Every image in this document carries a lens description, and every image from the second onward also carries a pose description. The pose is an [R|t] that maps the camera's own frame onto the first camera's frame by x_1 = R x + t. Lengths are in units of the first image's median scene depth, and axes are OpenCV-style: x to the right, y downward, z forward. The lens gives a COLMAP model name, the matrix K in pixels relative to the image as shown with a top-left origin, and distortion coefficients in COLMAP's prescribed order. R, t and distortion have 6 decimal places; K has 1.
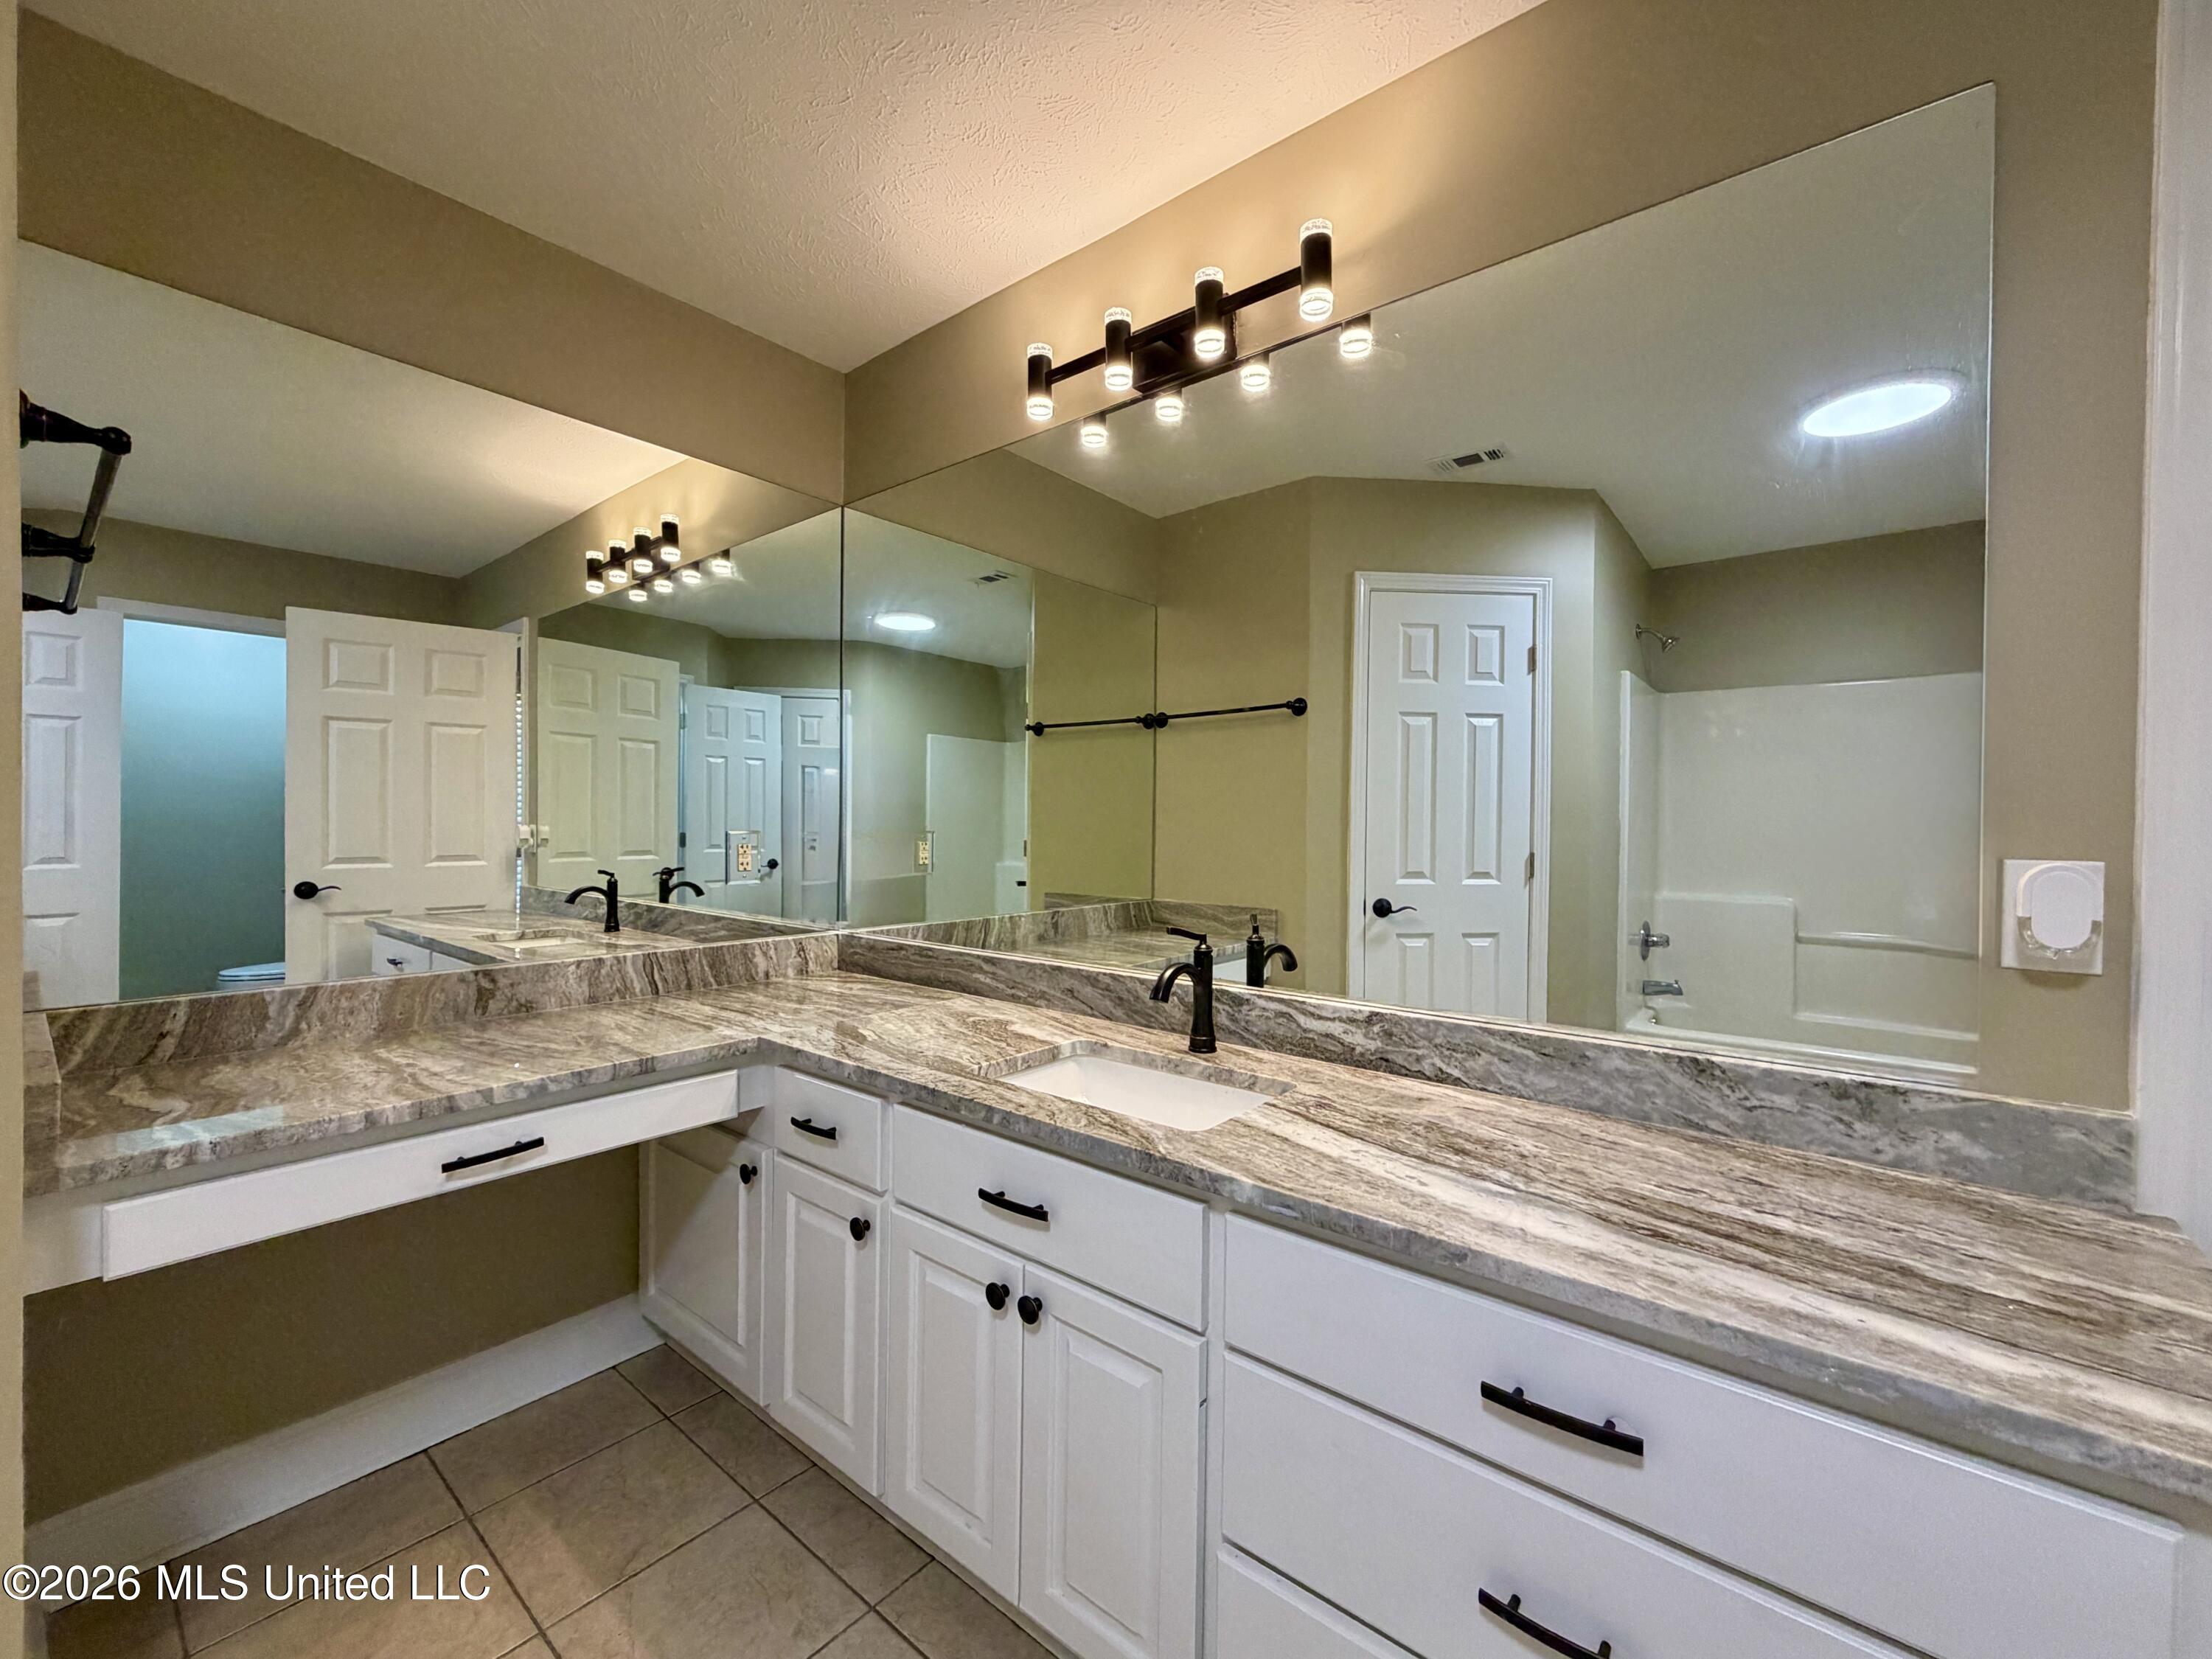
lens RADIAL K [[910.5, 0, 1103.2], [0, 910.5, 820.0], [0, 0, 1]] dist [0.000227, -0.000198]
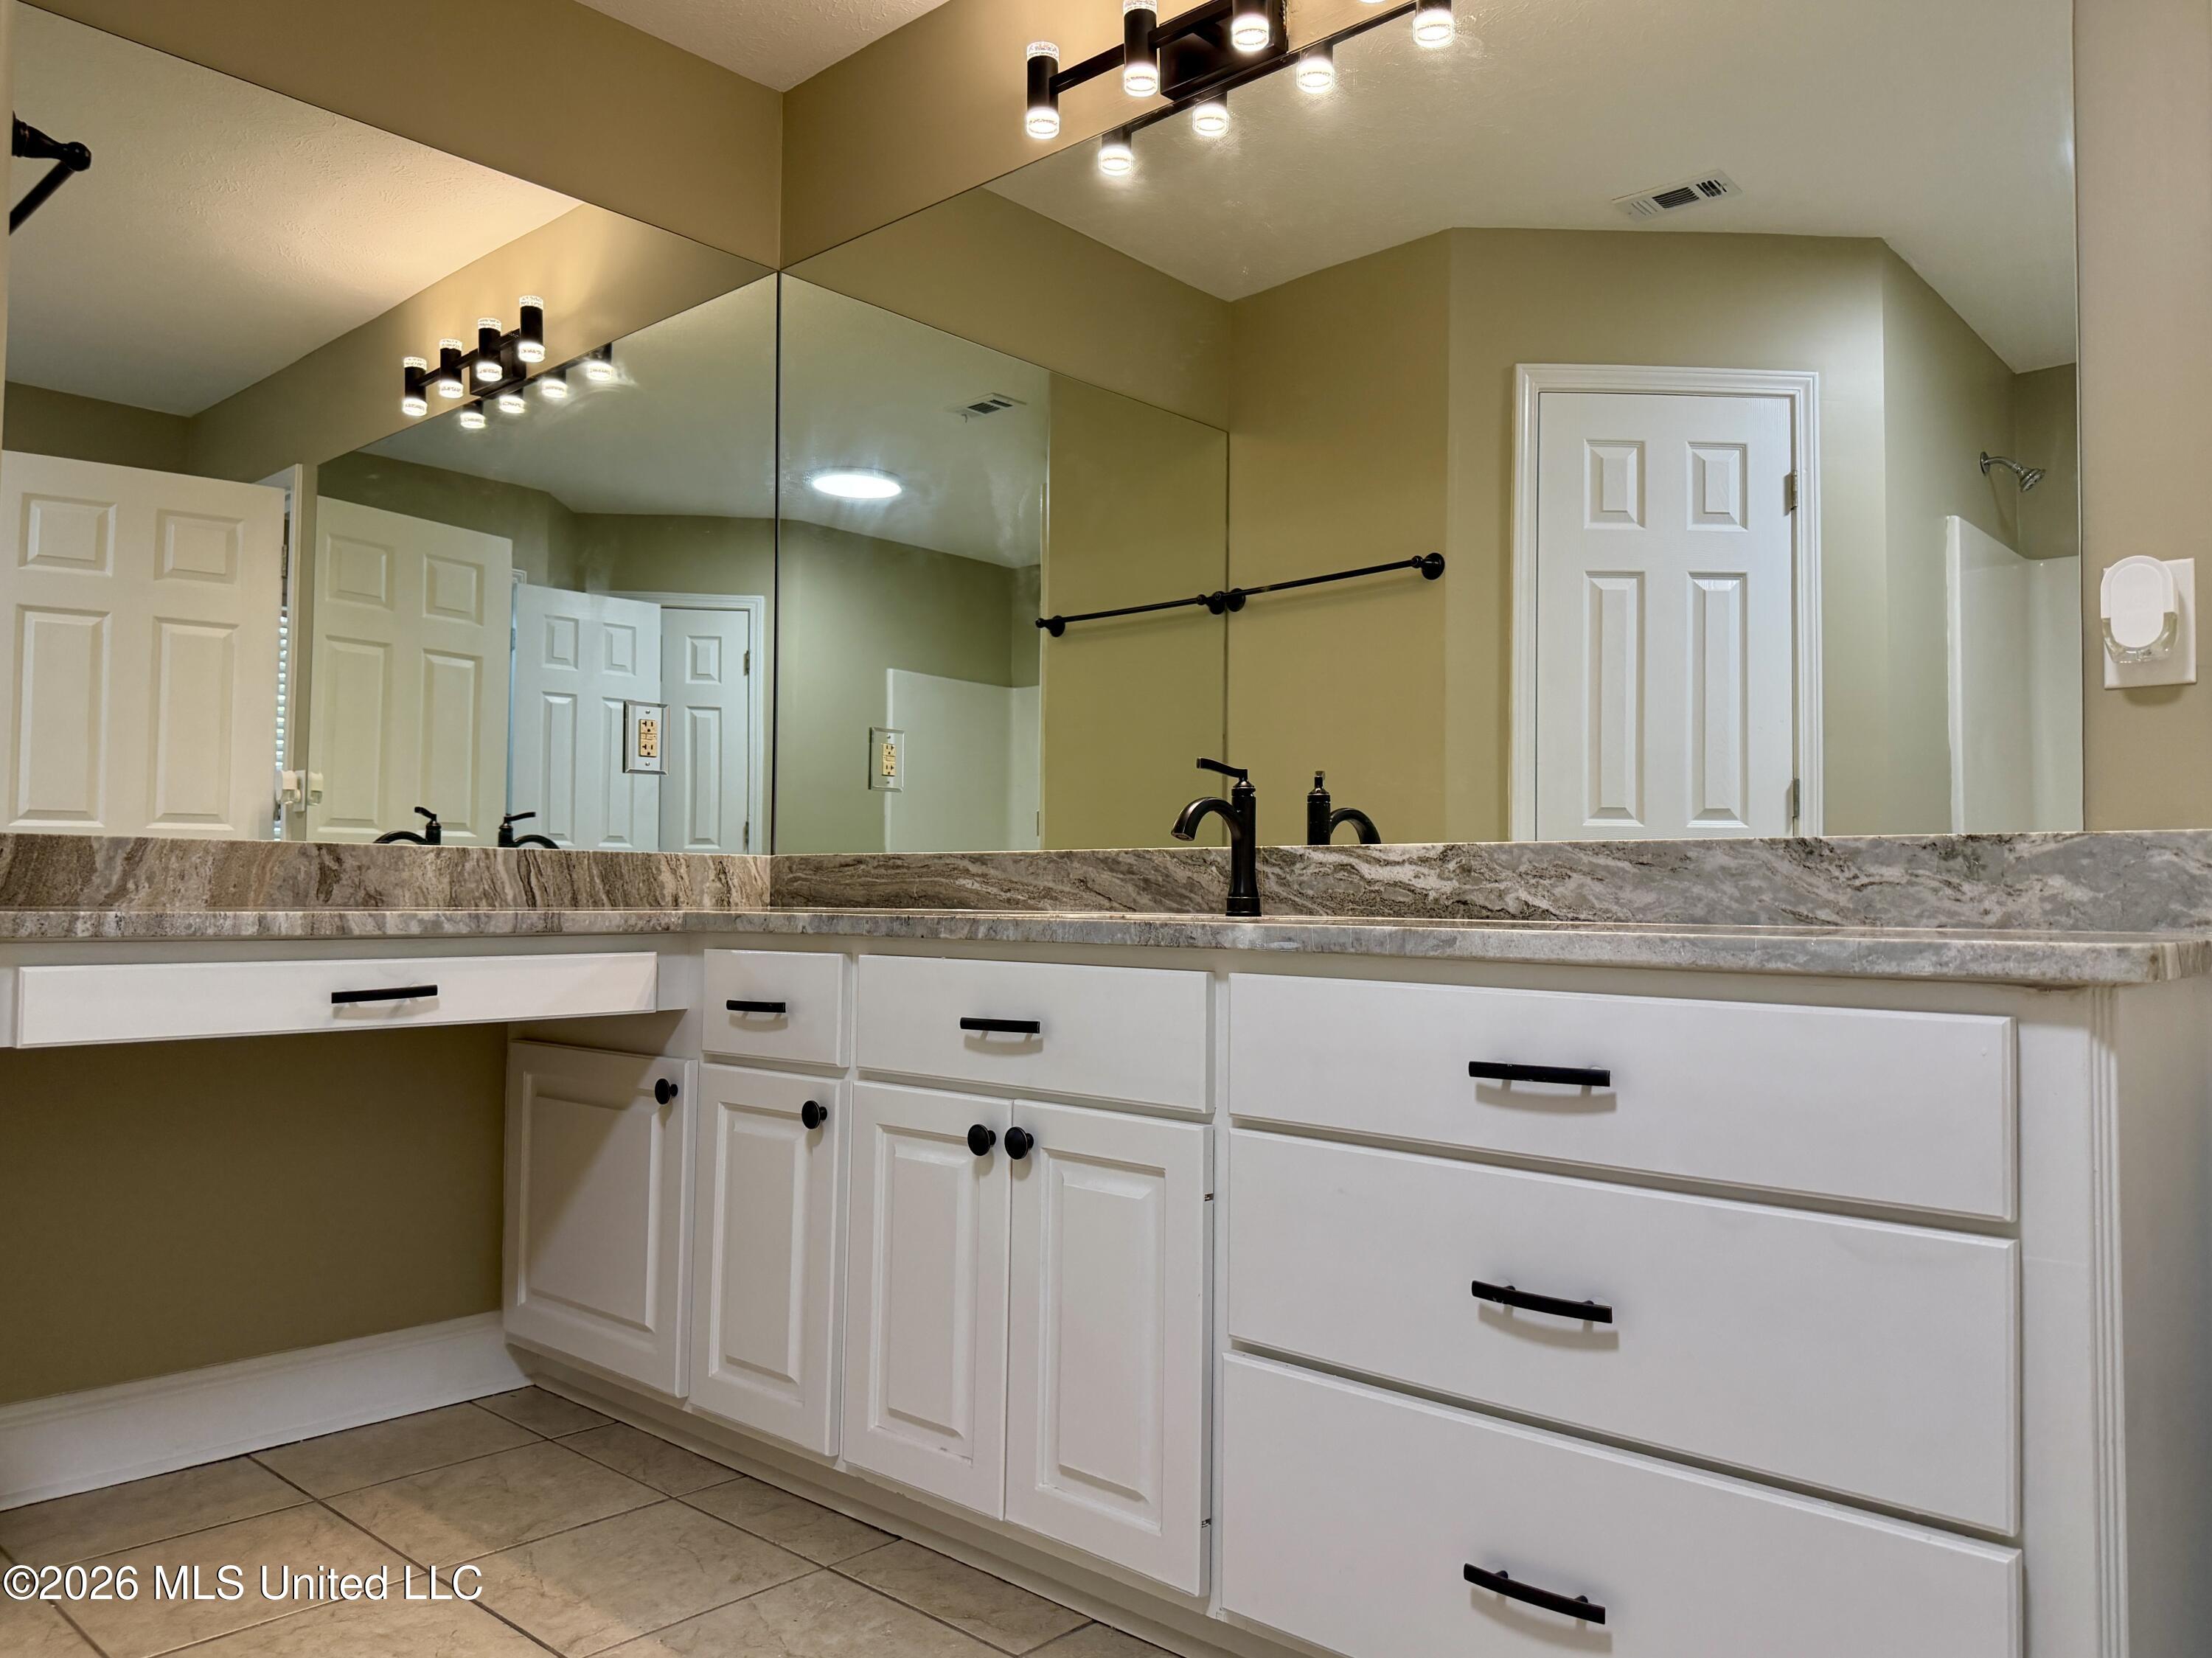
lens RADIAL K [[1628.7, 0, 1112.7], [0, 1628.7, 820.0], [0, 0, 1]] dist [0.083914, -0.147992]
pose [[0.998833, -0.003067, -0.048190, 0.058766], [0.000630, 0.998723, -0.050511, 0.222005], [0.048284, 0.050422, 0.997560, -0.384559]]
